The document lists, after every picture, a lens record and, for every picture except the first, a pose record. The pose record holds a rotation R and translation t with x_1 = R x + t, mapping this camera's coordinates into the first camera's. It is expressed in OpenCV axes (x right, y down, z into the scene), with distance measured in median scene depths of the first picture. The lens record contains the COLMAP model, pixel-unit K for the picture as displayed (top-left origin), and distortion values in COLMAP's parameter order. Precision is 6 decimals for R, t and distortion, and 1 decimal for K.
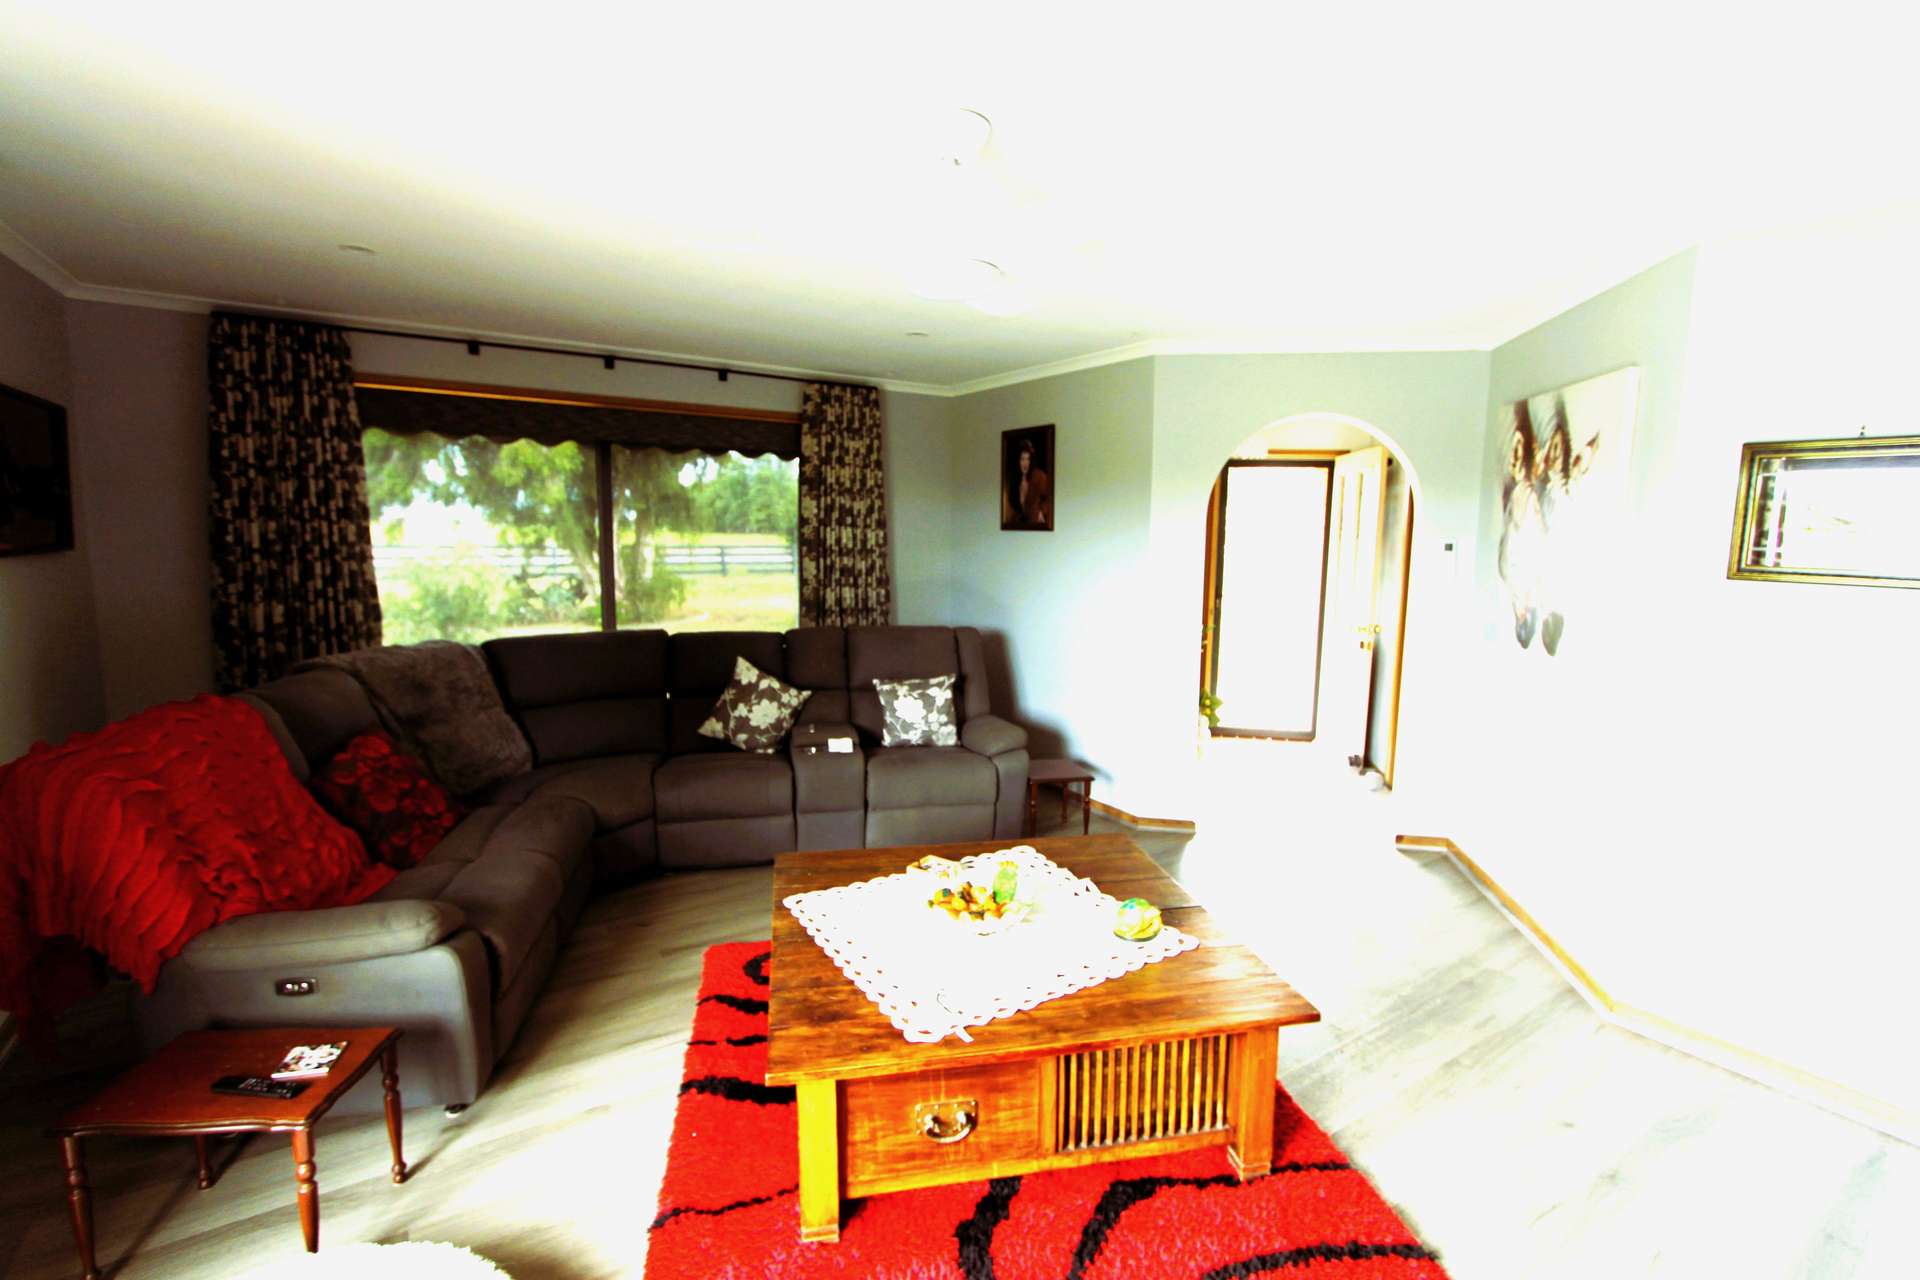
lens RADIAL K [[906.5, 0, 960.0], [0, 906.5, 640.0], [0, 0, 1]] dist [-0.012304, 0.000089]
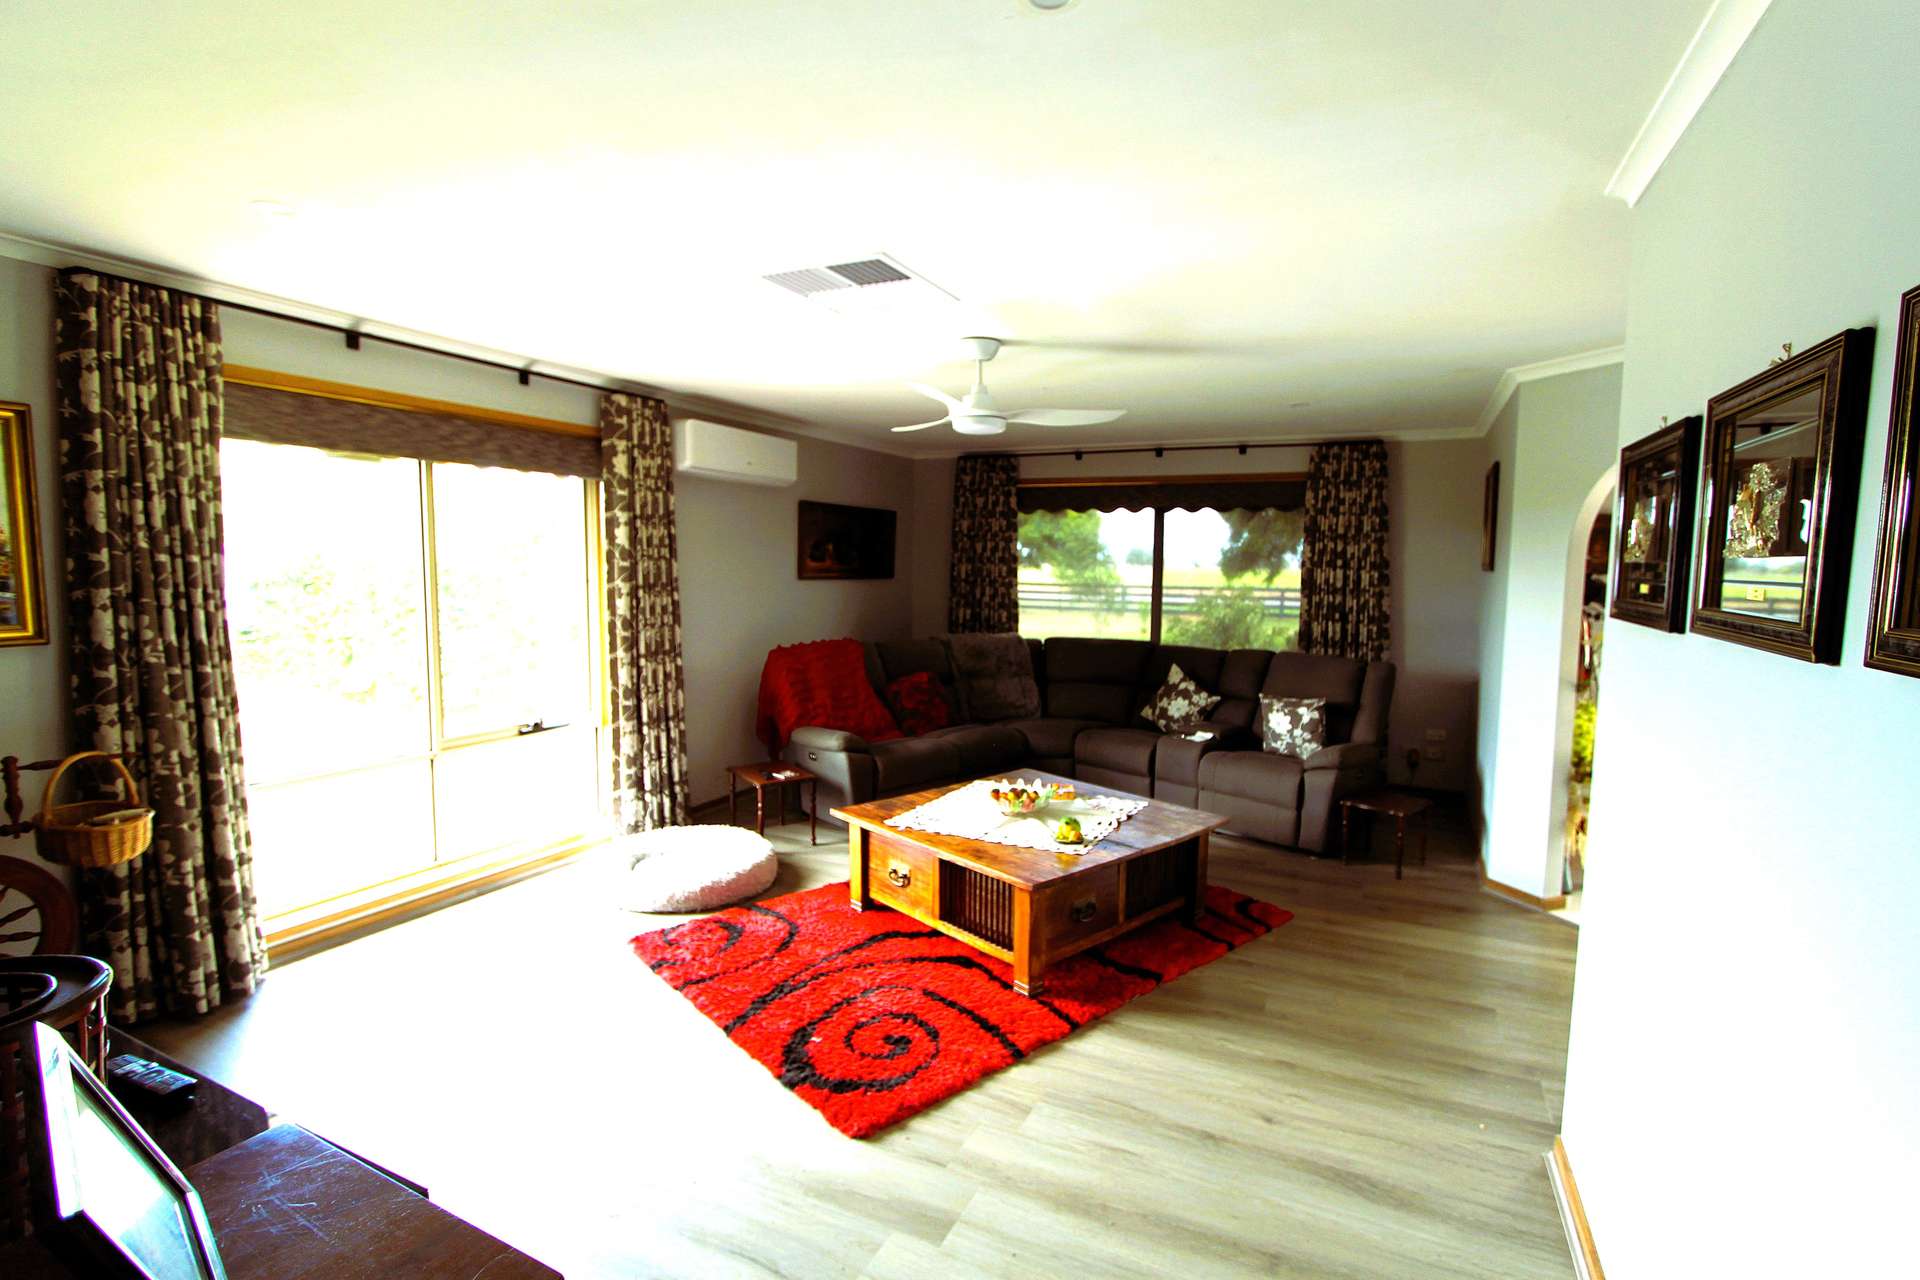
lens RADIAL K [[906.5, 0, 960.0], [0, 906.5, 640.0], [0, 0, 1]] dist [-0.012304, 0.000089]
pose [[0.493816, 0.063876, -0.867217, 0.752289], [-0.113179, 0.993536, 0.008733, 0.007757], [0.862170, 0.093839, 0.497853, 0.057043]]
